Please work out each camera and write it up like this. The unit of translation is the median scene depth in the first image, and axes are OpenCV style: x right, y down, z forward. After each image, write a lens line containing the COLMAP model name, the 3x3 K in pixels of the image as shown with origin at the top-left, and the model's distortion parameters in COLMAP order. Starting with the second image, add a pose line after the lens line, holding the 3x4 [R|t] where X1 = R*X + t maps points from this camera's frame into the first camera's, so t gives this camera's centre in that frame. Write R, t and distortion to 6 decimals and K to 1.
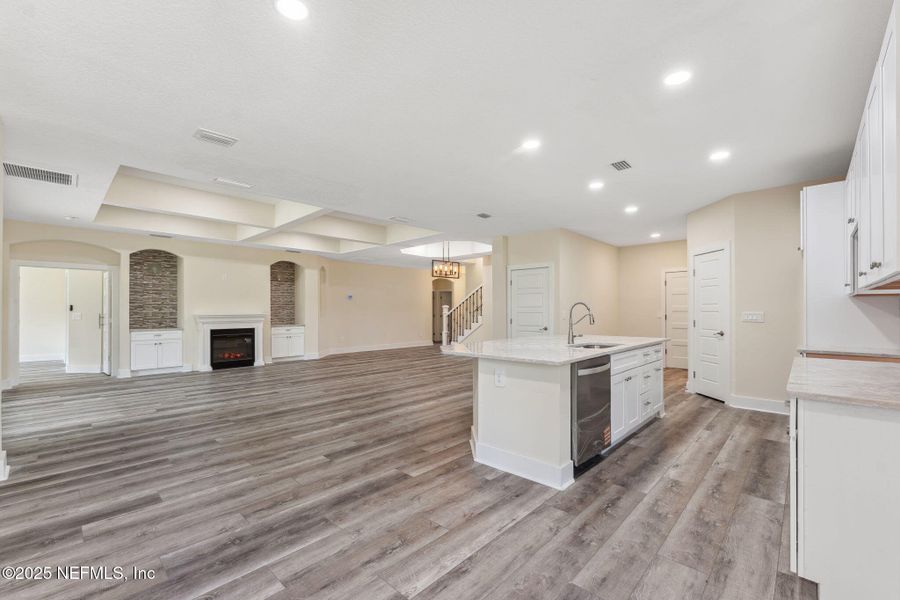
lens RADIAL K [[382.7, 0, 450.7], [0, 382.7, 310.6], [0, 0, 1]] dist [-0.000485, 0.000028]
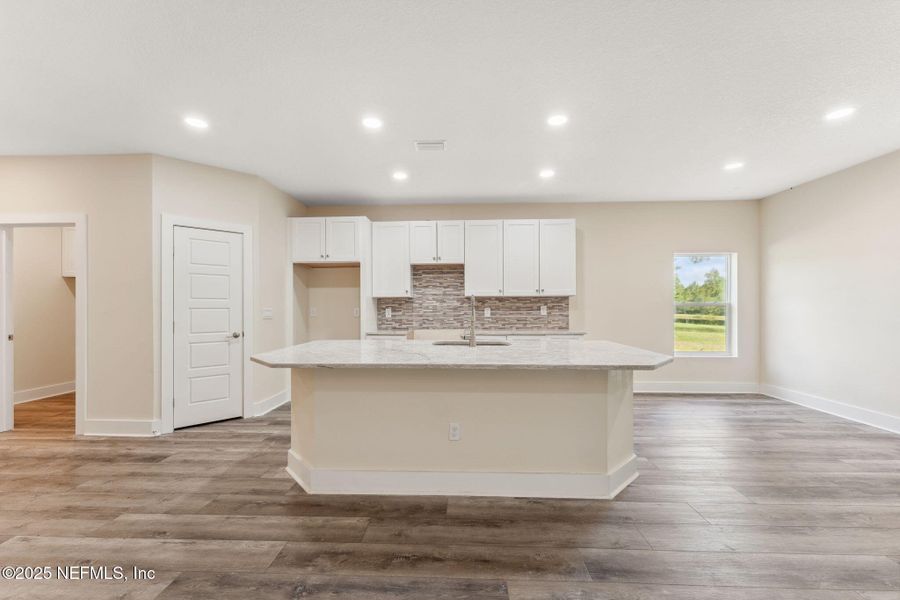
lens RADIAL K [[360.1, 0, 453.5], [0, 360.1, 305.3], [0, 0, 1]] dist [0.000305, 0.000133]
pose [[-0.661278, 0.008268, 0.750096, -0.195875], [0.003624, 0.999963, -0.007827, 0.004917], [-0.750133, -0.002458, -0.661283, 1.314627]]
